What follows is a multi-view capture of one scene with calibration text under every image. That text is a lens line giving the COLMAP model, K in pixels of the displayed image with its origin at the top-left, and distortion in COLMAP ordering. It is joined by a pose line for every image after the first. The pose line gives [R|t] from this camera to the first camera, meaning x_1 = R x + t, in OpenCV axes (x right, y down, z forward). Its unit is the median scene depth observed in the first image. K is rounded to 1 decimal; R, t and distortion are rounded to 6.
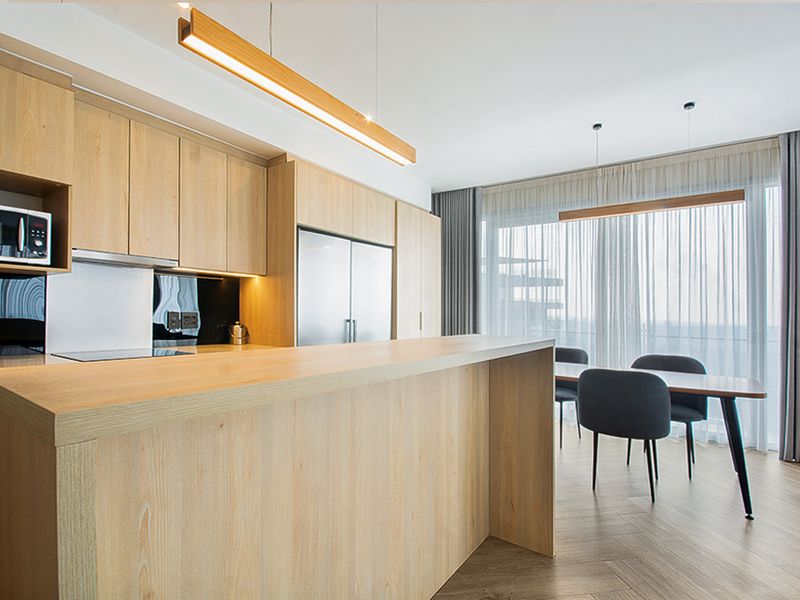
lens RADIAL K [[415.2, 0, 400.1], [0, 415.2, 303.7], [0, 0, 1]] dist [0.010230, -0.002693]
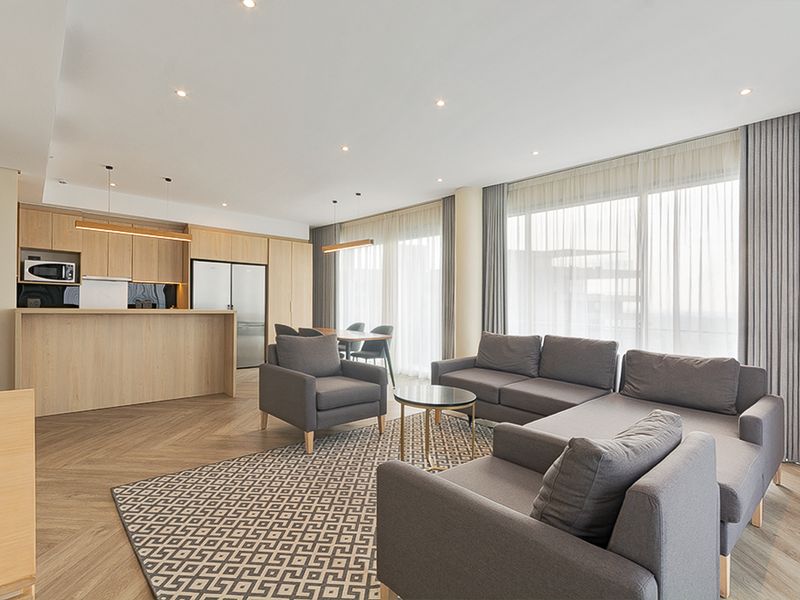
lens RADIAL K [[415.2, 0, 407.9], [0, 415.2, 301.1], [0, 0, 1]] dist [0.010230, -0.002693]
pose [[0.976271, -0.001901, -0.216543, 0.341845], [0.003888, 0.999954, 0.008753, 0.002200], [0.216517, -0.009387, 0.976234, -0.215189]]
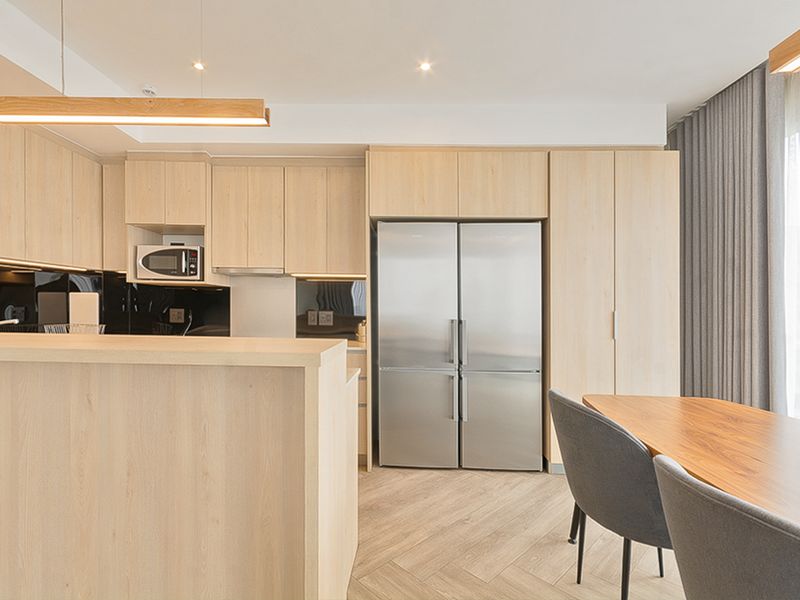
lens RADIAL K [[415.2, 0, 390.3], [0, 415.2, 310.6], [0, 0, 1]] dist [0.010230, -0.002693]
pose [[0.545015, -0.009009, -0.838378, 0.153663], [0.011465, 0.999929, -0.003292, 0.006290], [0.838348, -0.007818, 0.545080, 0.142008]]
